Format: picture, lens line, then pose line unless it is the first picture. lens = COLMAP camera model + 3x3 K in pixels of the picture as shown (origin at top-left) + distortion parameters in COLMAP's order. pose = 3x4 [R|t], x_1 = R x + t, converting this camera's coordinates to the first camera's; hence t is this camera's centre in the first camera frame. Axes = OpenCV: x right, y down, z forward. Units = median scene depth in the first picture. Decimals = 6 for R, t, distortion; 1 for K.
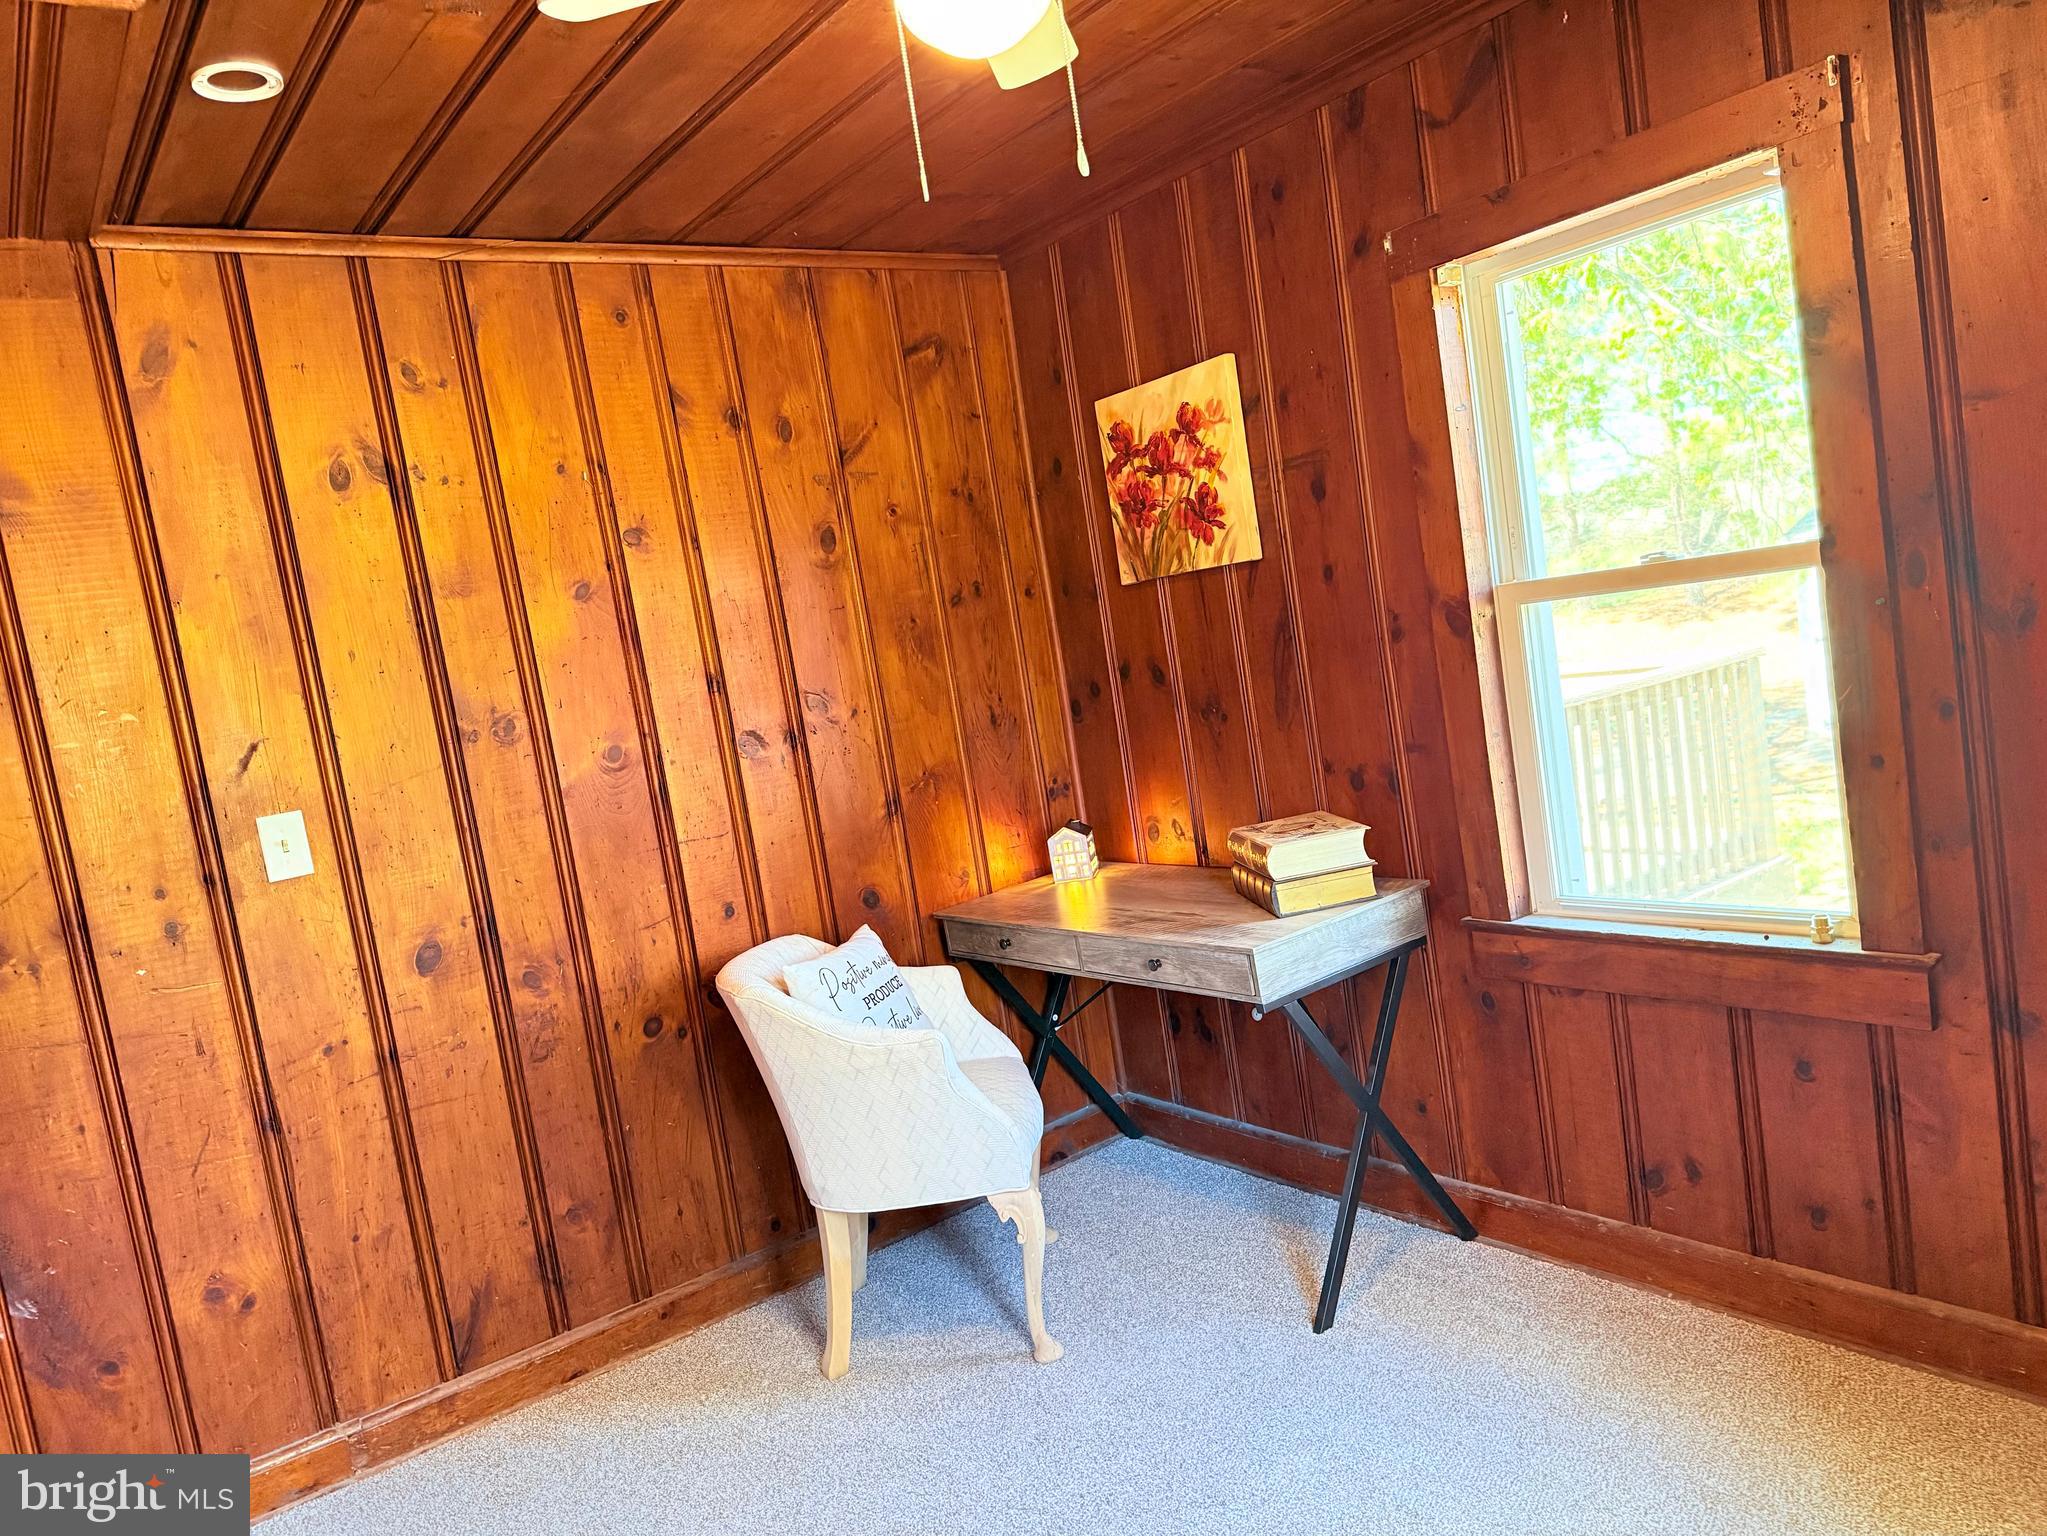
lens RADIAL K [[1435.7, 0, 1026.0], [0, 1435.7, 772.5], [0, 0, 1]] dist [0.101086, -0.123819]
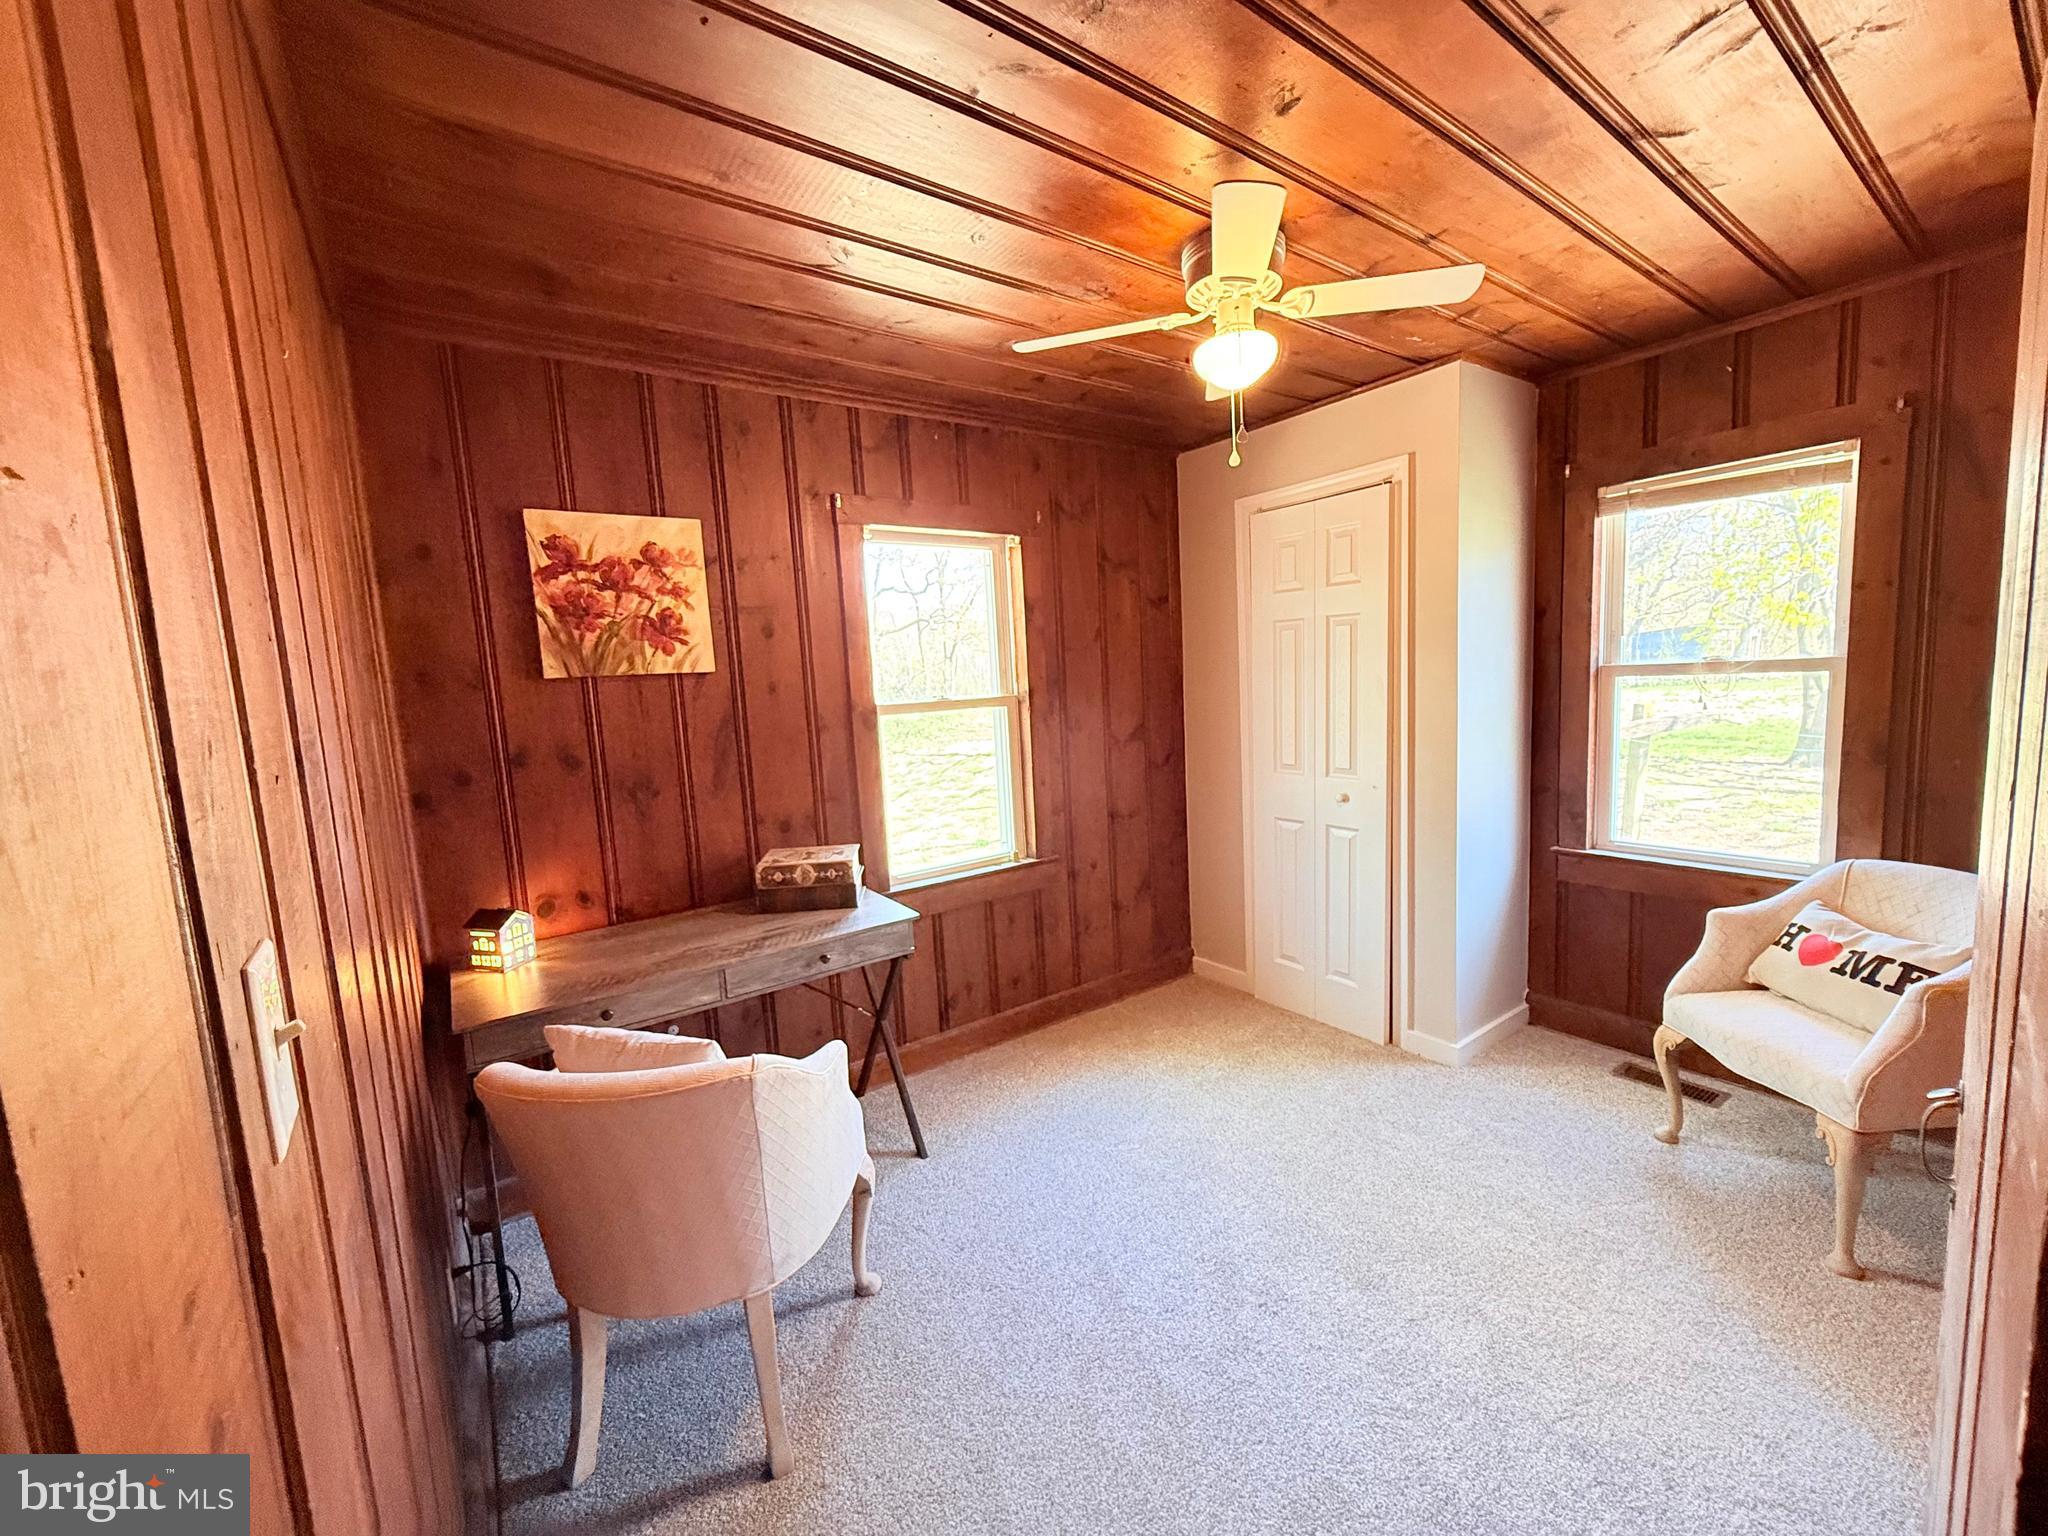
lens RADIAL K [[816.0, 0, 1024.0], [0, 816.0, 768.0], [0, 0, 1]] dist [0.006870, -0.000011]
pose [[0.030201, 0.037777, 0.998830, -0.580049], [0.139624, 0.989329, -0.041639, 0.014952], [-0.989744, 0.140718, 0.024604, 0.679425]]
